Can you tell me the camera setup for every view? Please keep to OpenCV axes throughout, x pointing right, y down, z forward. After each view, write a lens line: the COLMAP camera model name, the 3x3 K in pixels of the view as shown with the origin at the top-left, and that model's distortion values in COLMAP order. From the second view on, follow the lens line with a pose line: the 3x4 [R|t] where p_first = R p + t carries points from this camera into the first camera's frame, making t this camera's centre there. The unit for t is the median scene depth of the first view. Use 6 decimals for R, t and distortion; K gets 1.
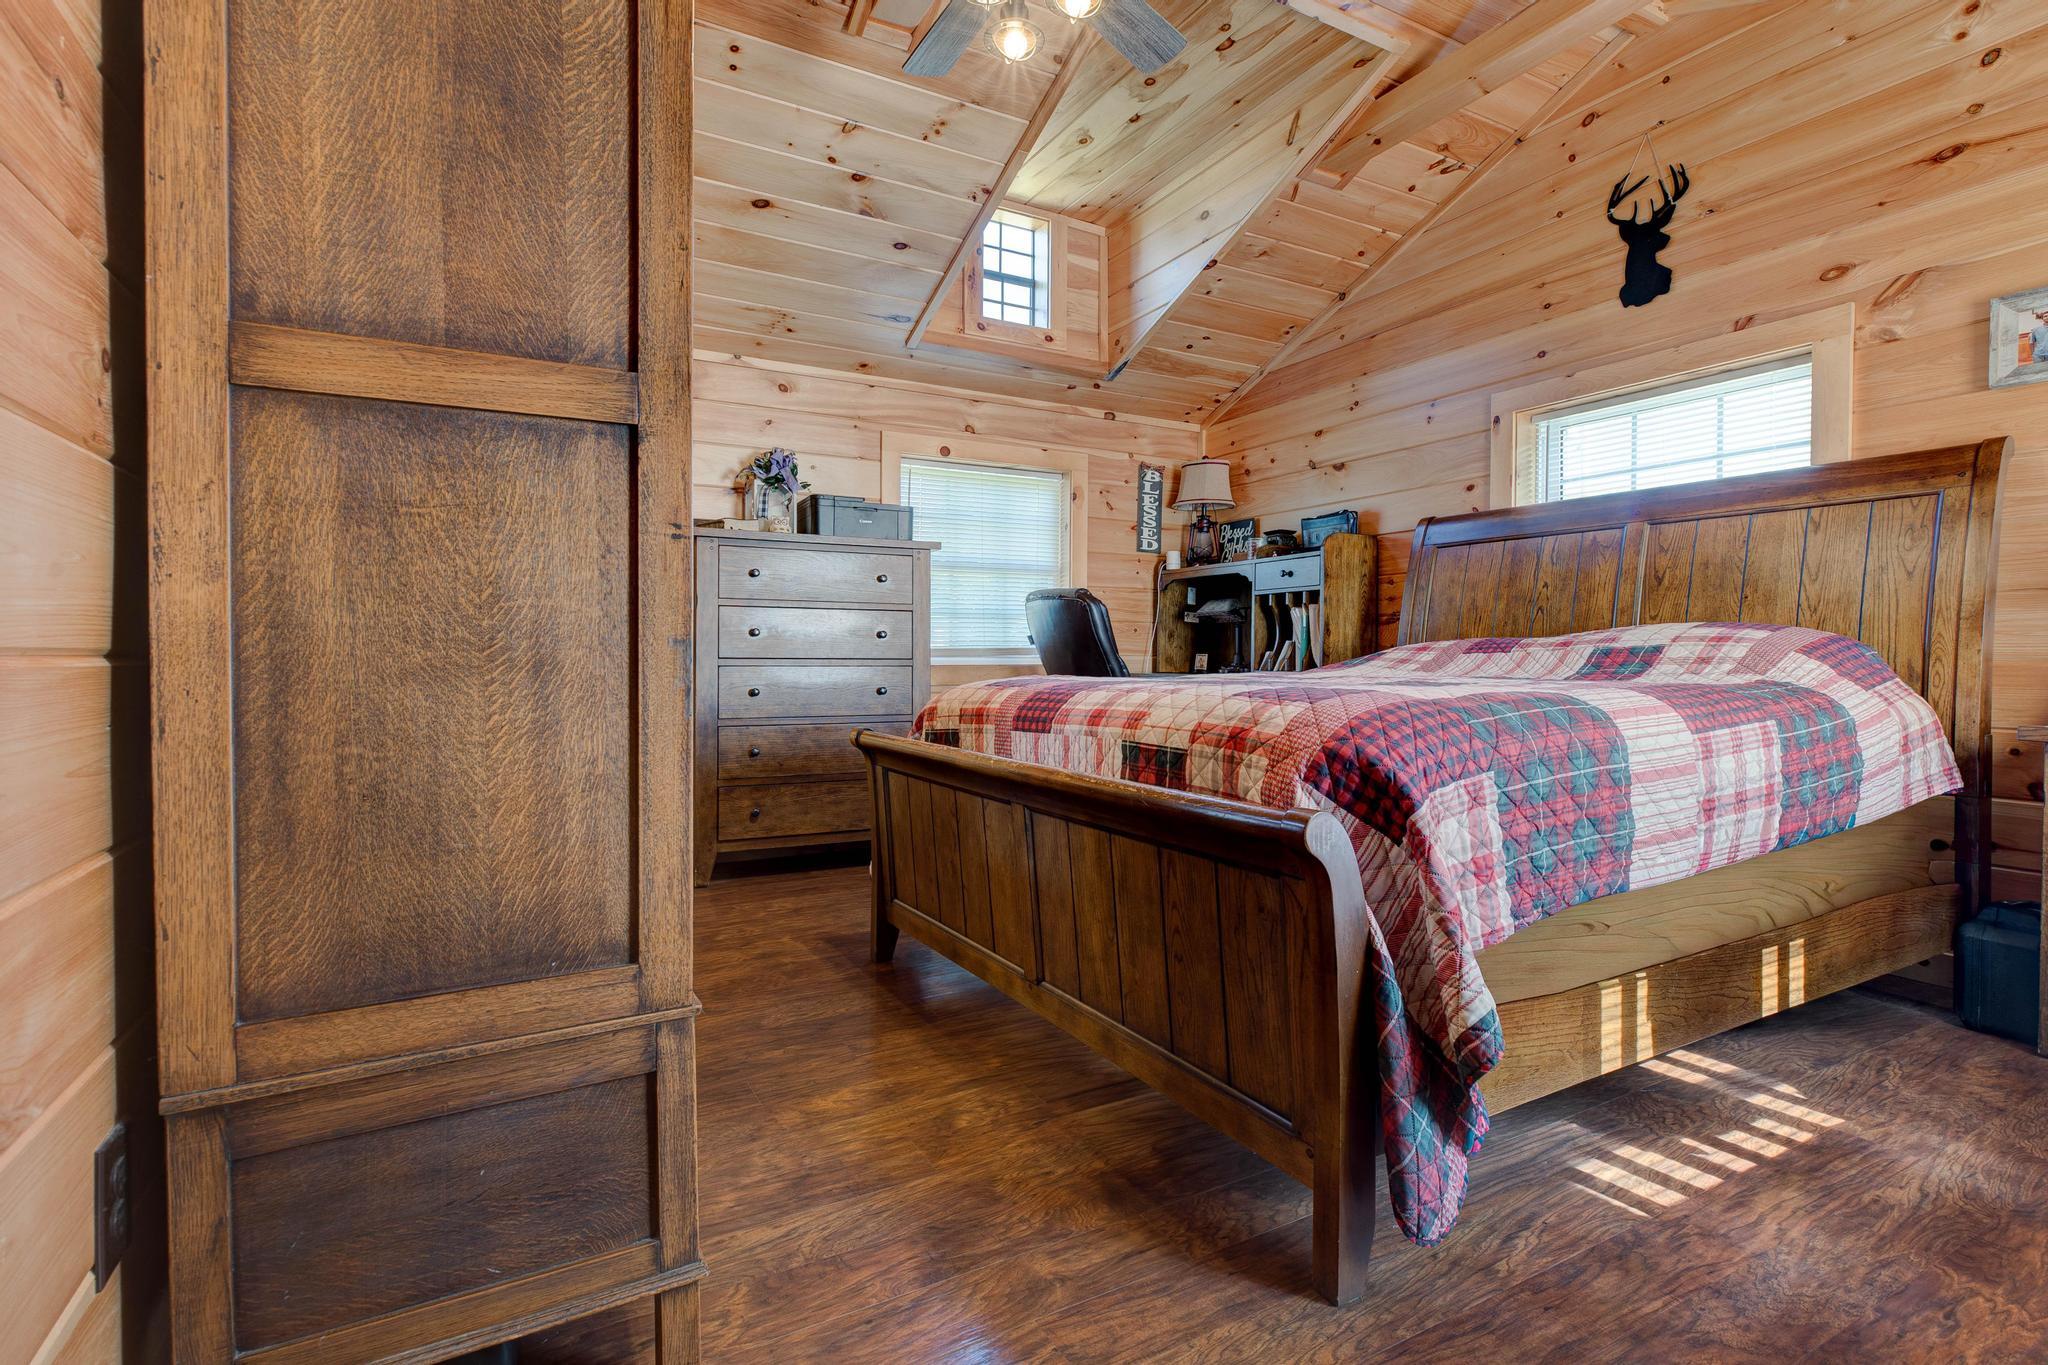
lens RADIAL K [[971.2, 0, 1018.6], [0, 971.2, 673.7], [0, 0, 1]] dist [0.007190, -0.000502]
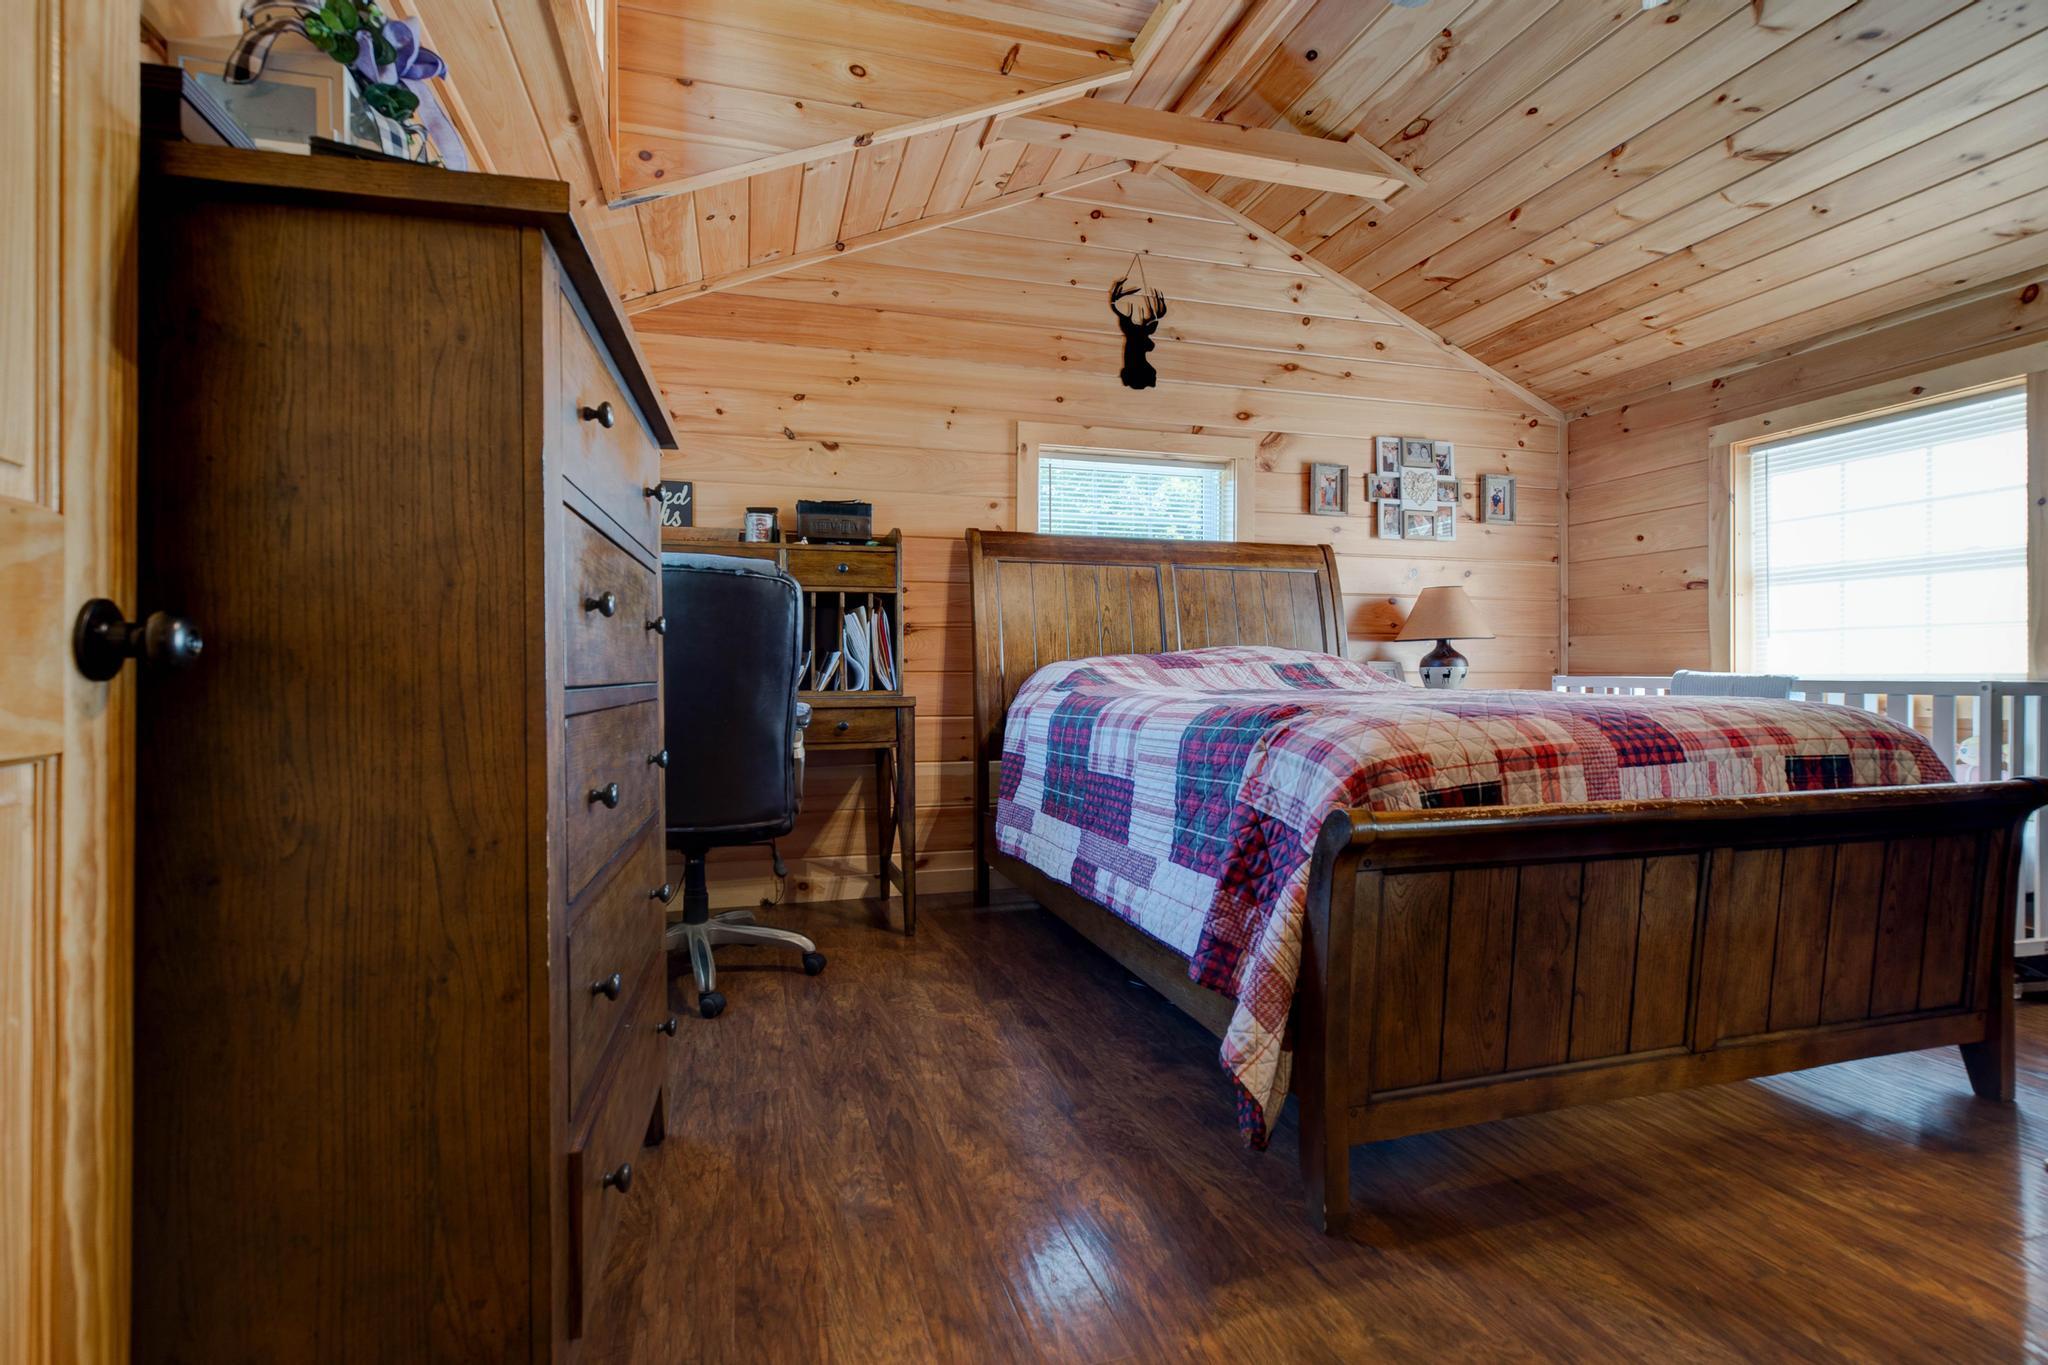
lens RADIAL K [[971.2, 0, 1018.6], [0, 971.2, 673.7], [0, 0, 1]] dist [0.007190, -0.000502]
pose [[0.212105, -0.006585, 0.977225, -0.628570], [0.018845, 0.999819, 0.002647, -0.021355], [-0.977065, 0.017854, 0.212190, 0.918332]]
